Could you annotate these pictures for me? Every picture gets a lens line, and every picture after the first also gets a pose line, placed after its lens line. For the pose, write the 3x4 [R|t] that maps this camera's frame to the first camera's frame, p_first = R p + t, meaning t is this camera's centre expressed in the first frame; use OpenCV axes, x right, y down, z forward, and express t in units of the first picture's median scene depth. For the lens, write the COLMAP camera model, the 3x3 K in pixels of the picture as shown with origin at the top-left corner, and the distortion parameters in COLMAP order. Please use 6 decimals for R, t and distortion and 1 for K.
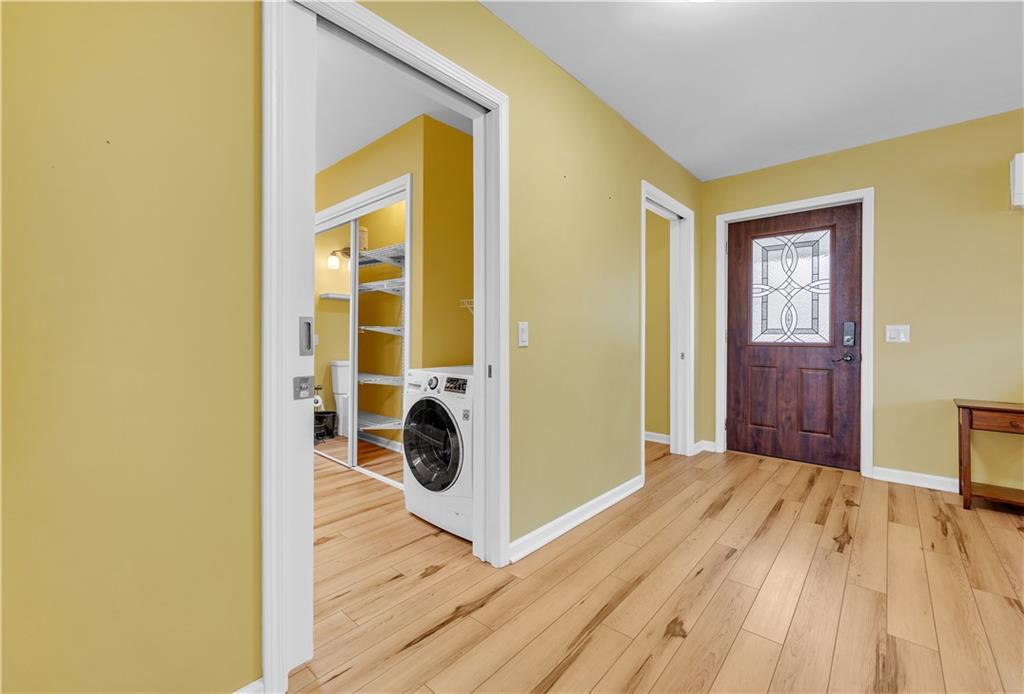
lens RADIAL K [[427.1, 0, 496.1], [0, 427.1, 334.8], [0, 0, 1]] dist [0.003878, -0.000219]
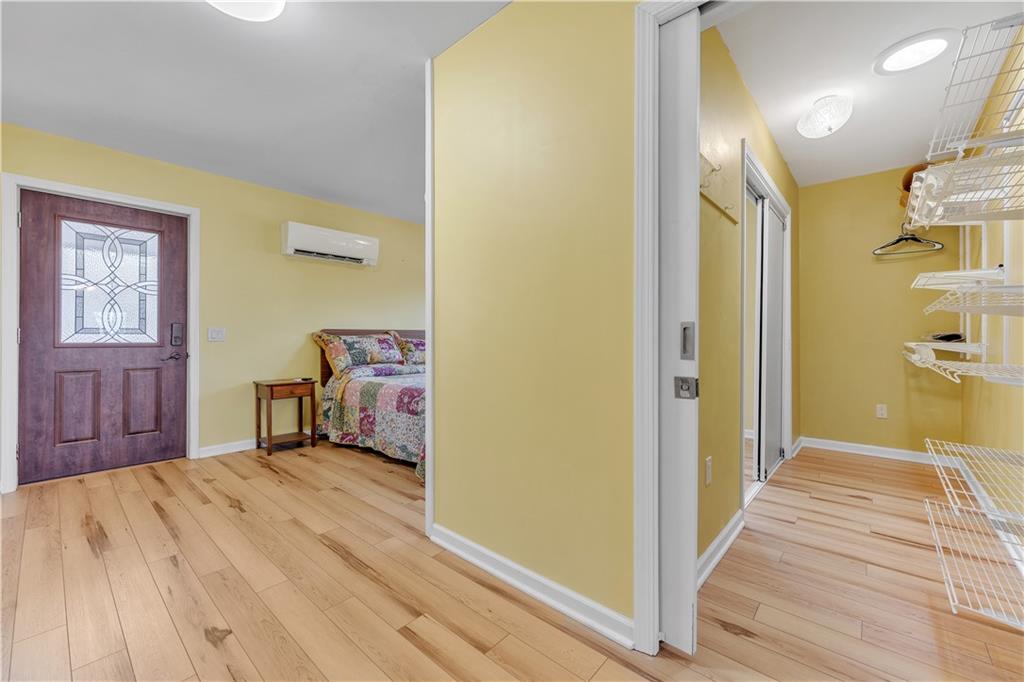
lens RADIAL K [[415.4, 0, 512.4], [0, 415.4, 337.1], [0, 0, 1]] dist [0.002737, 0.000237]
pose [[-0.020283, -0.000020, 0.999794, -0.246358], [-0.002740, 0.999996, -0.000036, 0.002715], [-0.999791, -0.002740, -0.020283, 0.158122]]
